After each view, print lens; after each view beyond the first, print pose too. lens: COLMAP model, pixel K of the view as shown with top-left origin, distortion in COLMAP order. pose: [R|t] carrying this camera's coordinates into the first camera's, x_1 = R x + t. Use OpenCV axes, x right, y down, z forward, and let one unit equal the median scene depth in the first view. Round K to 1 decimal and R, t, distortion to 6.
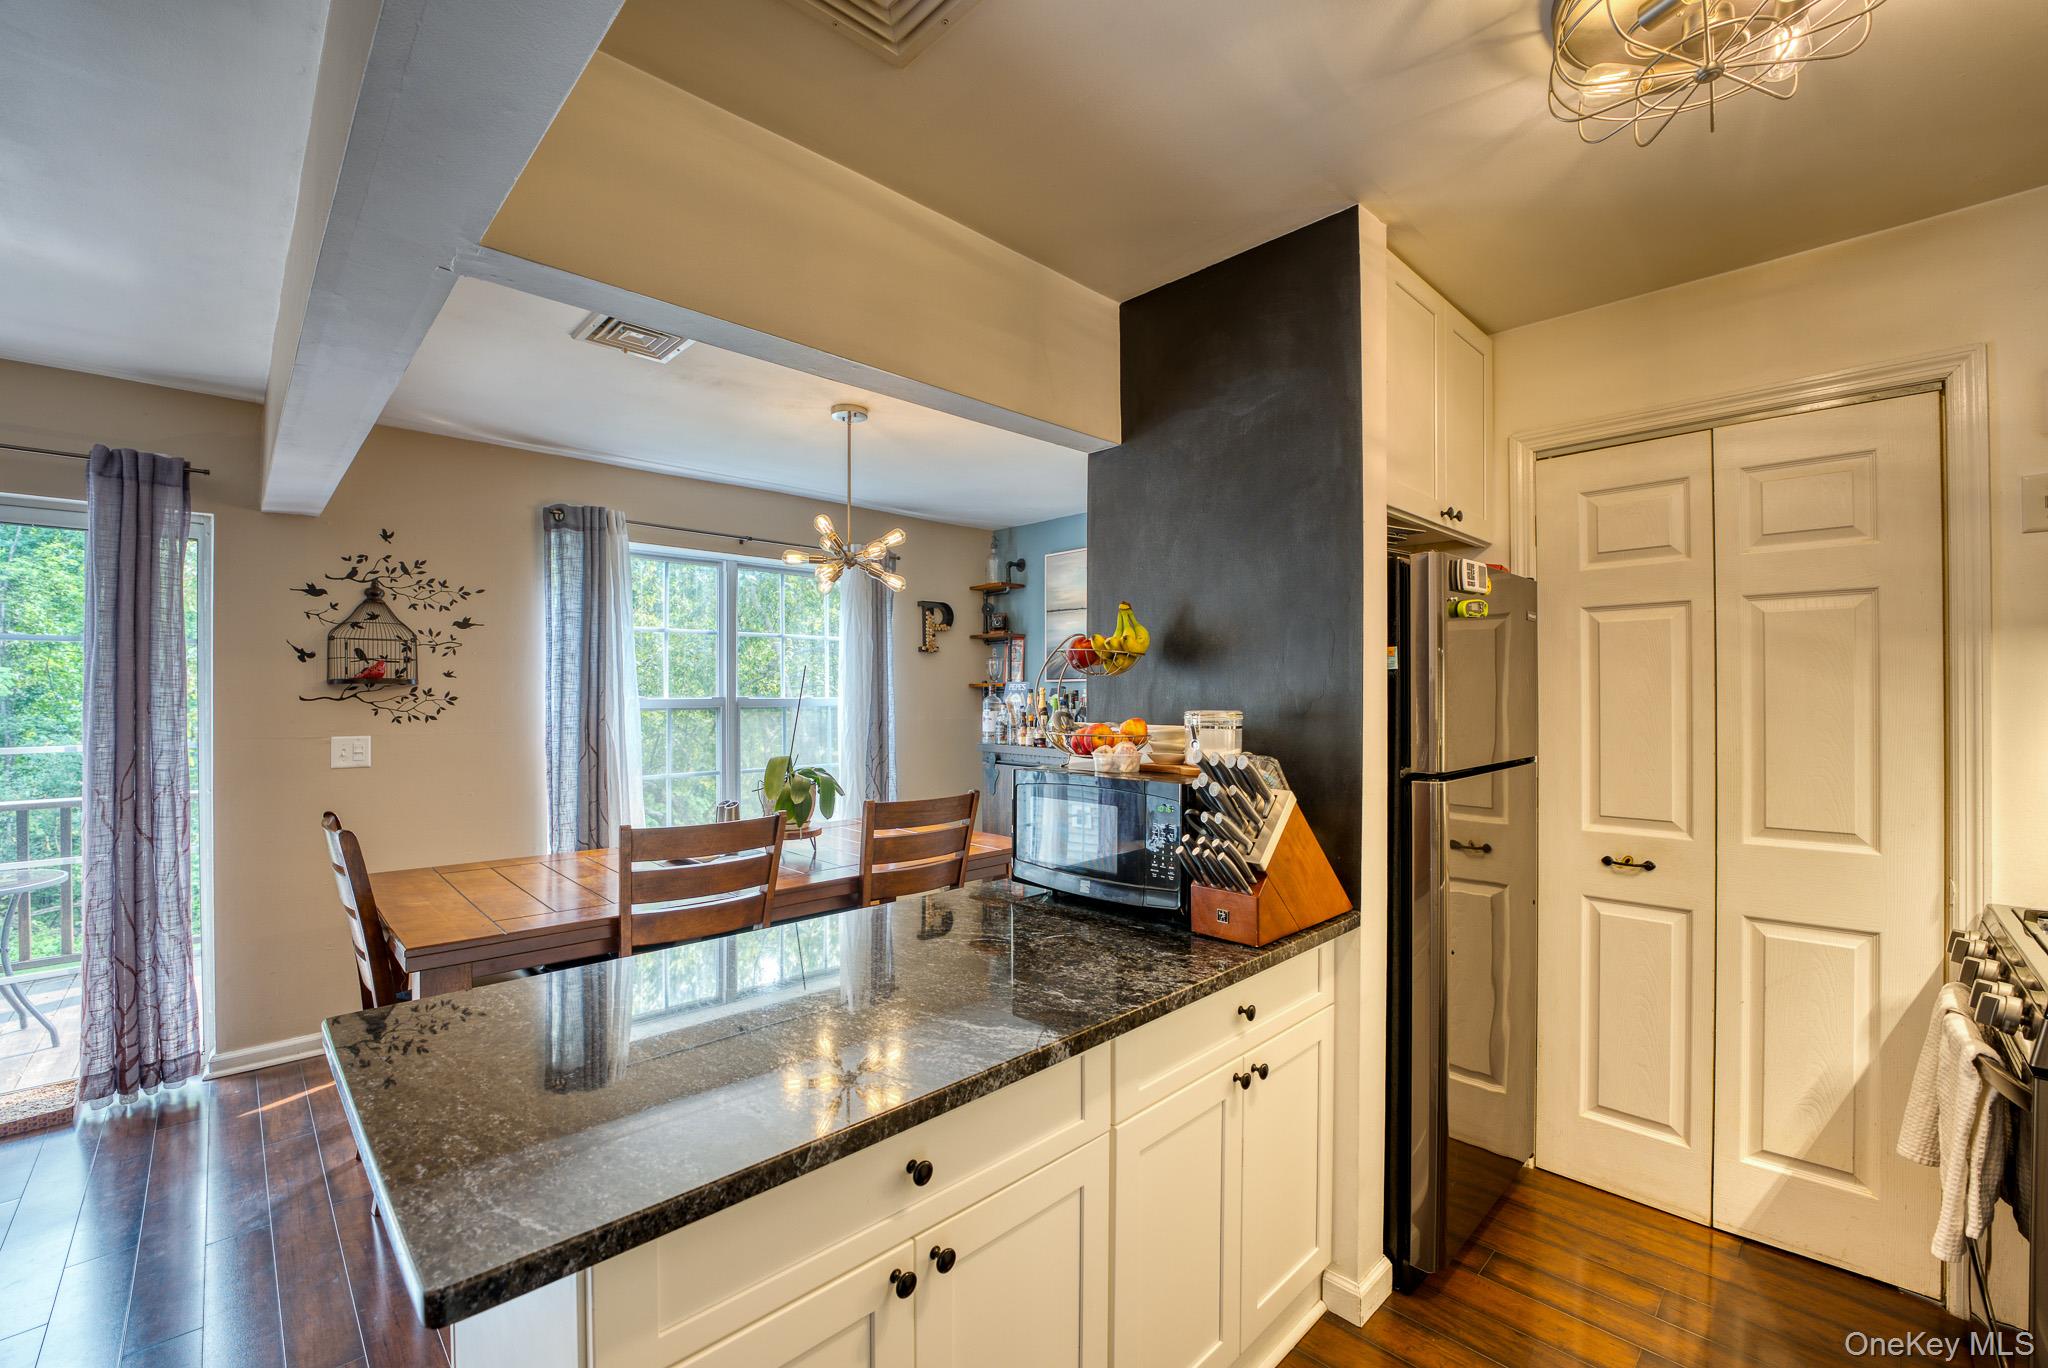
lens RADIAL K [[850.0, 0, 1024.0], [0, 850.0, 684.0], [0, 0, 1]] dist [-0.017374, 0.000085]
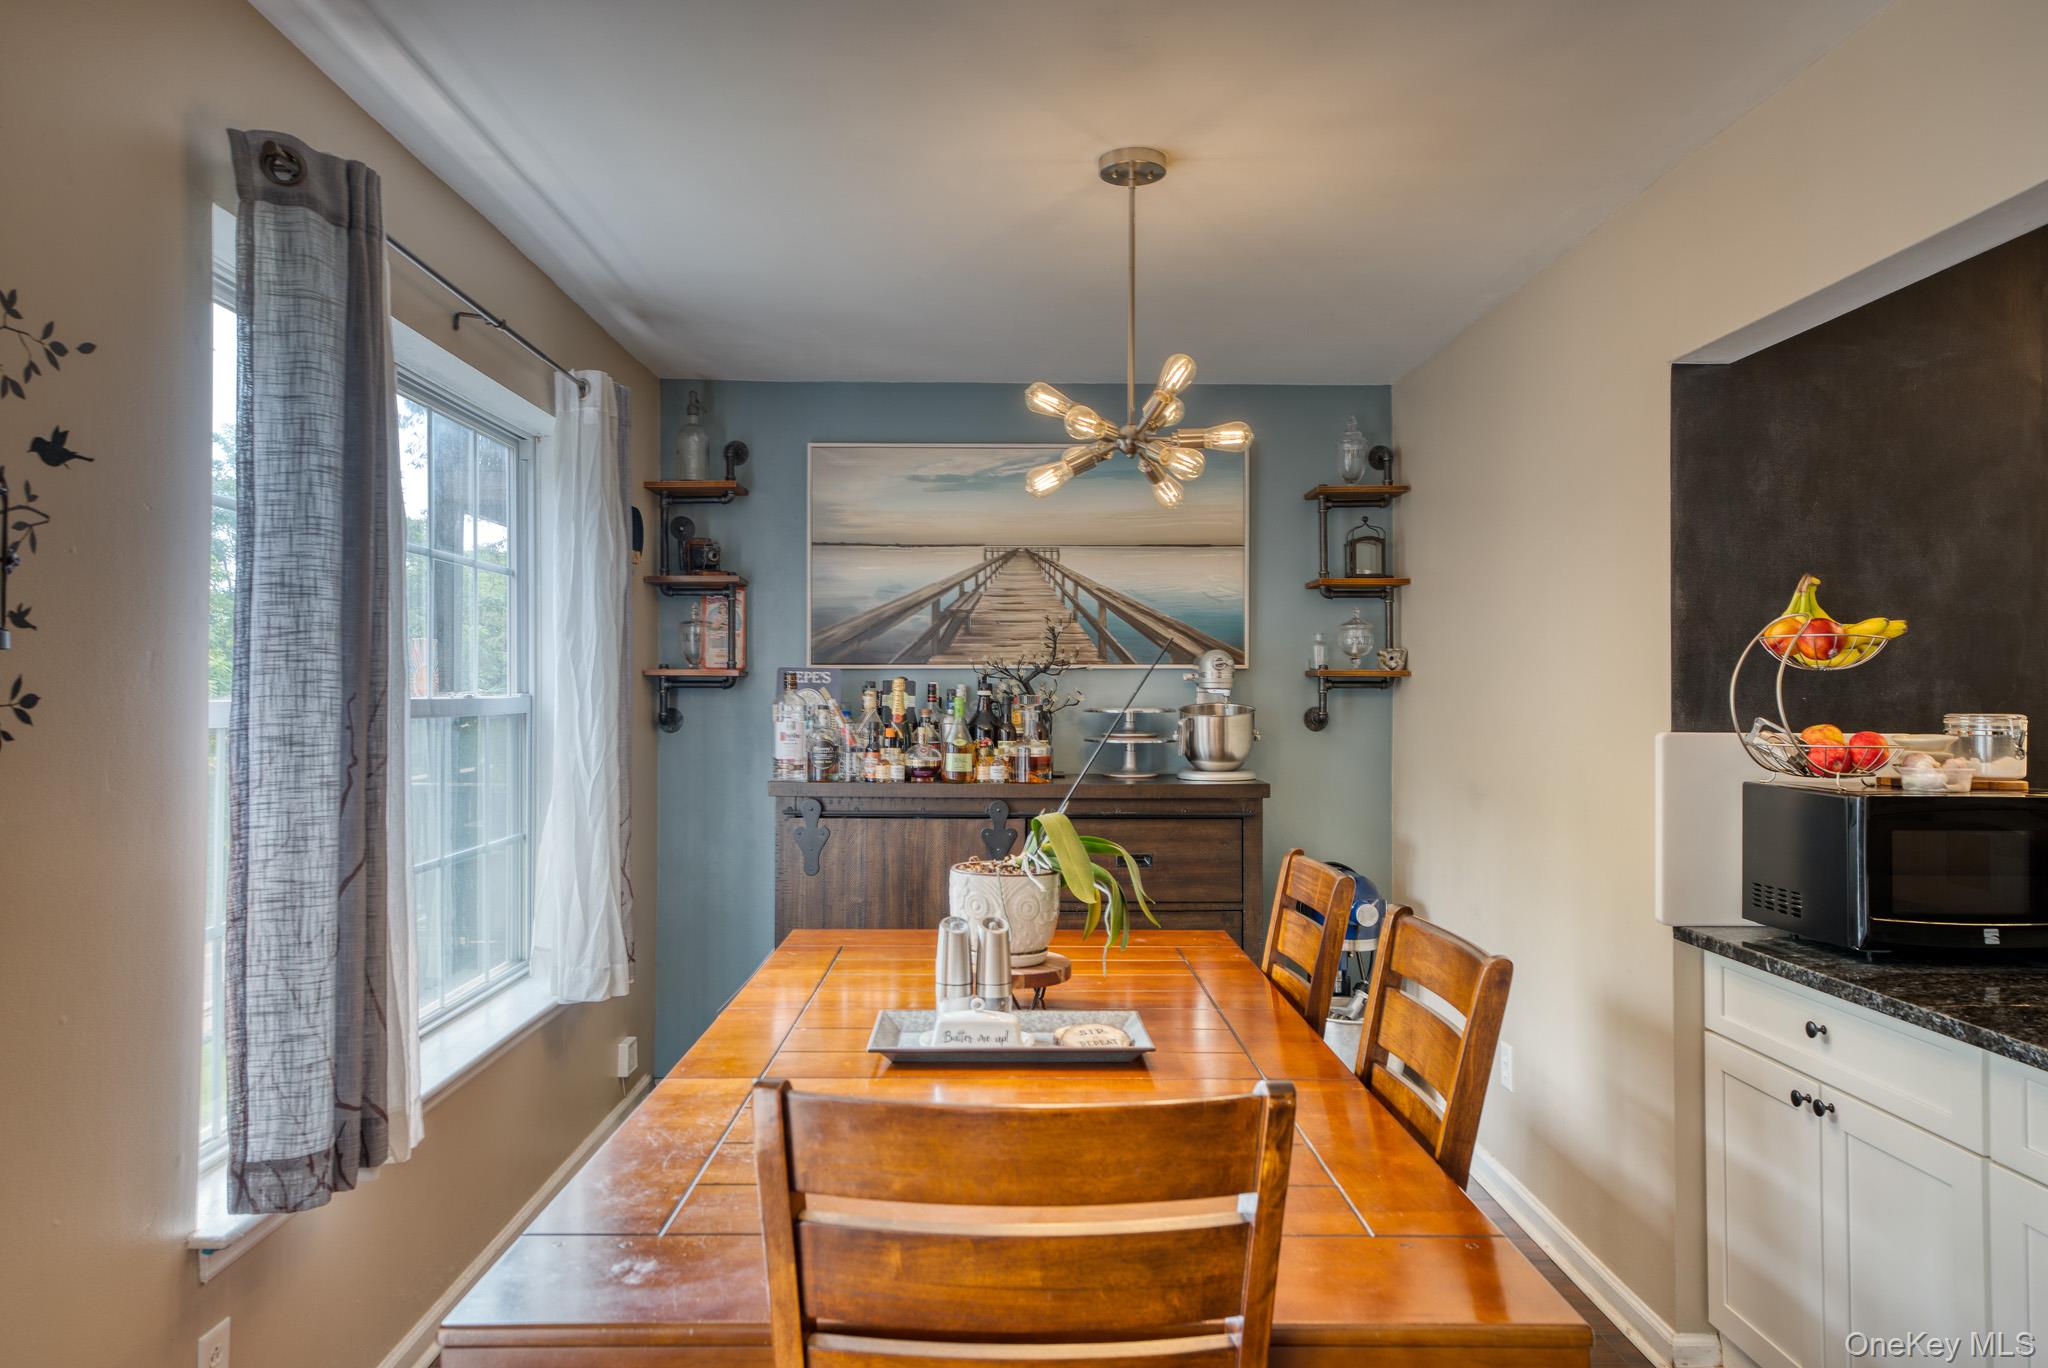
lens RADIAL K [[1344.2, 0, 1024.0], [0, 1344.2, 684.0], [0, 0, 1]] dist [0.032675, -0.001046]
pose [[0.676811, 0.007813, 0.736115, -0.779409], [-0.013306, 0.999910, 0.001620, 0.005987], [-0.736037, -0.010891, 0.676854, 0.417600]]
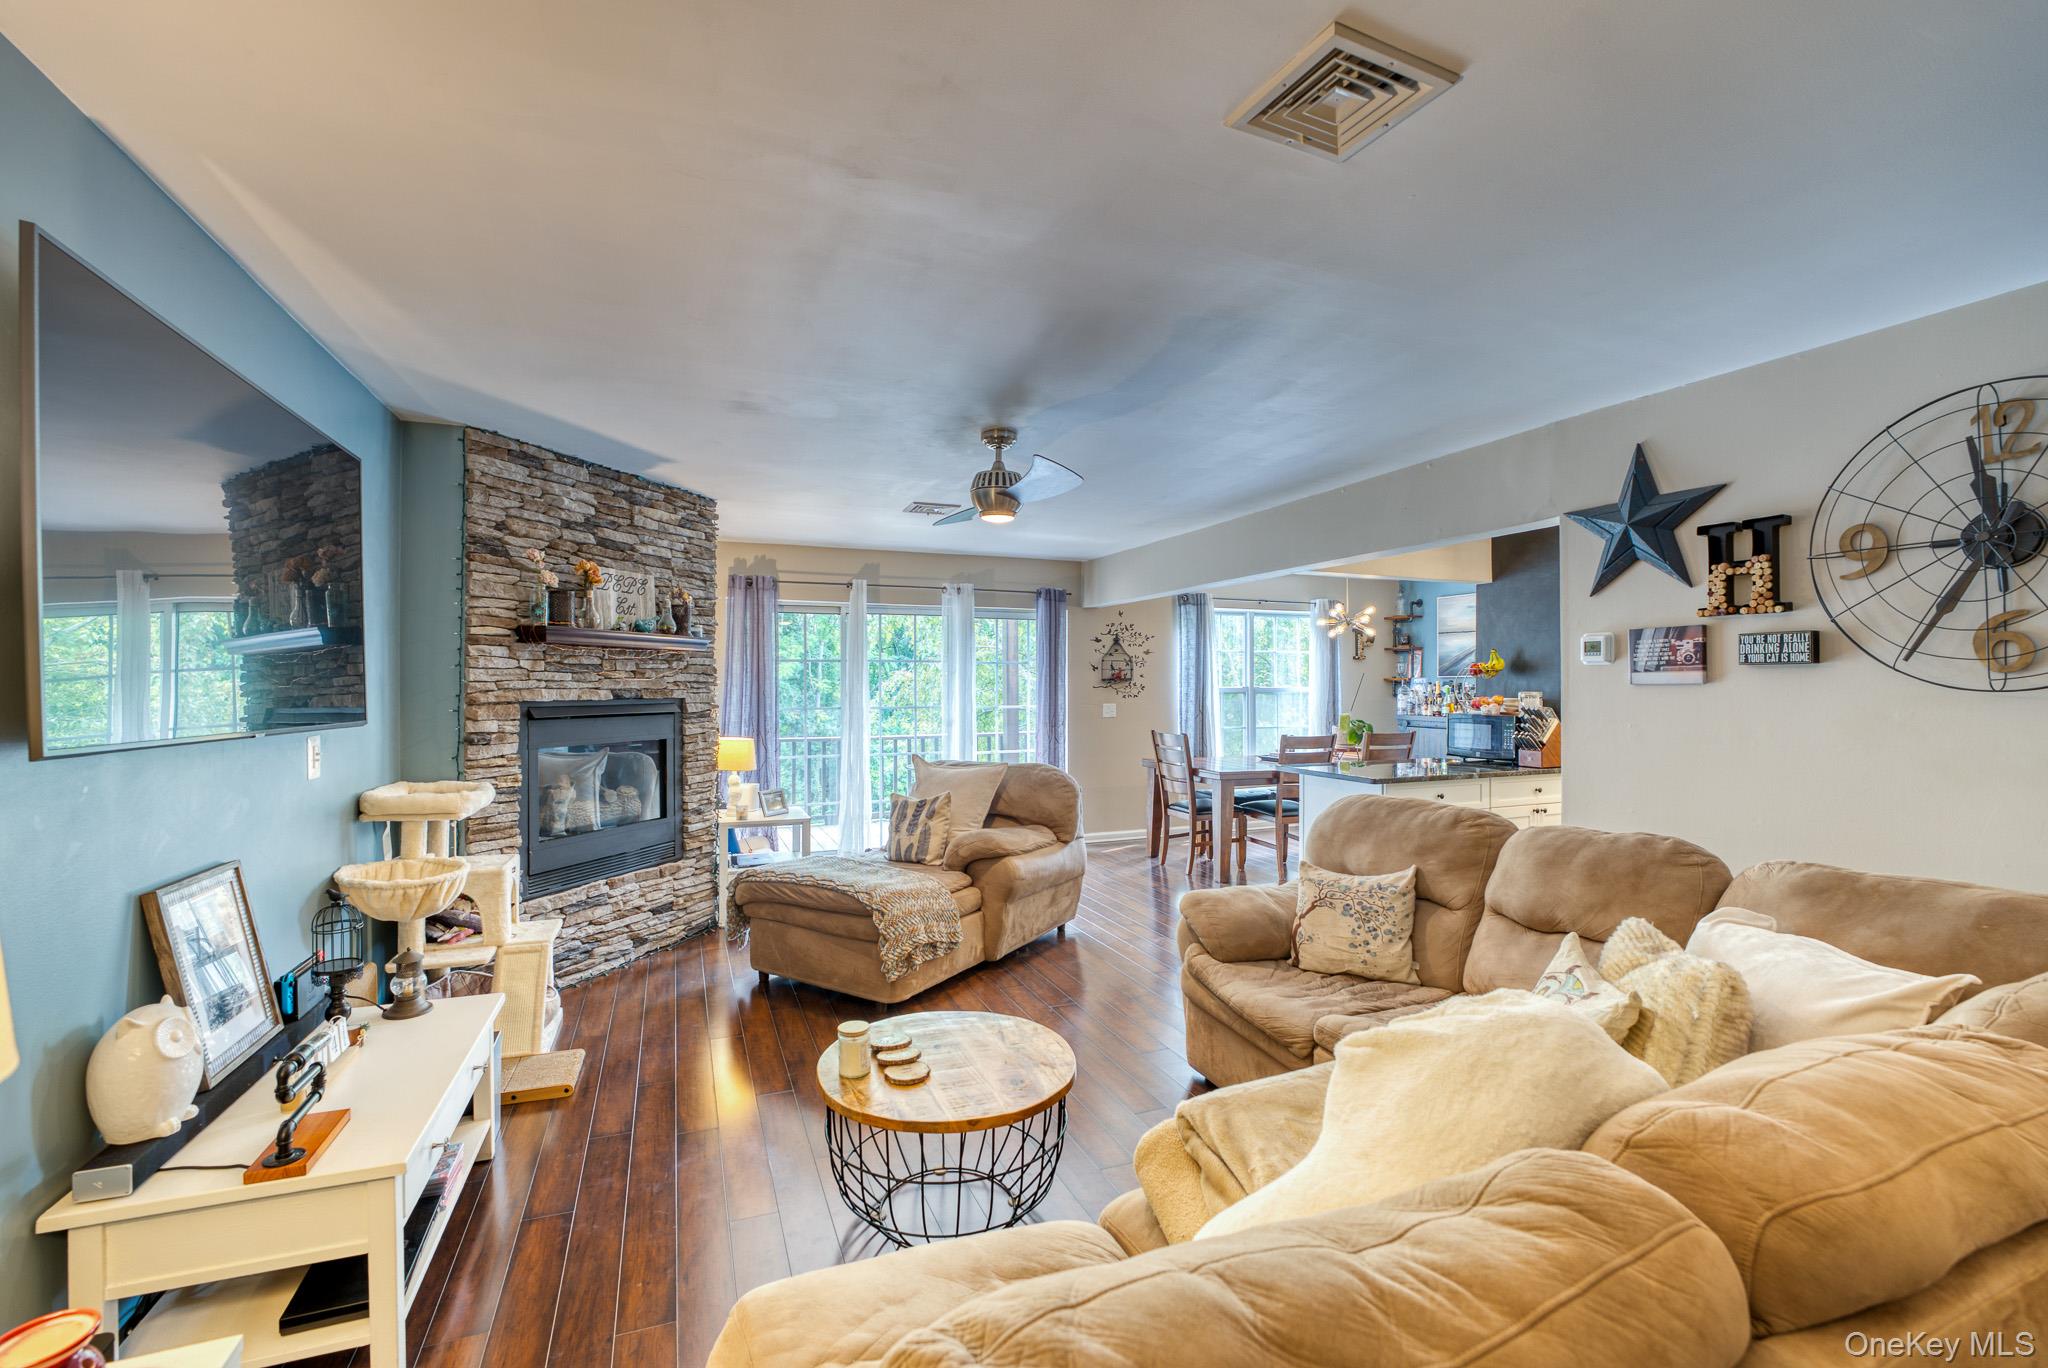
lens RADIAL K [[859.6, 0, 1016.9], [0, 859.6, 671.0], [0, 0, 1]] dist [-0.022096, 0.002848]
pose [[0.924008, -0.005036, -0.382339, -0.132982], [0.003723, 0.999984, -0.004174, -0.015618], [0.382354, 0.002433, 0.924013, -1.138664]]
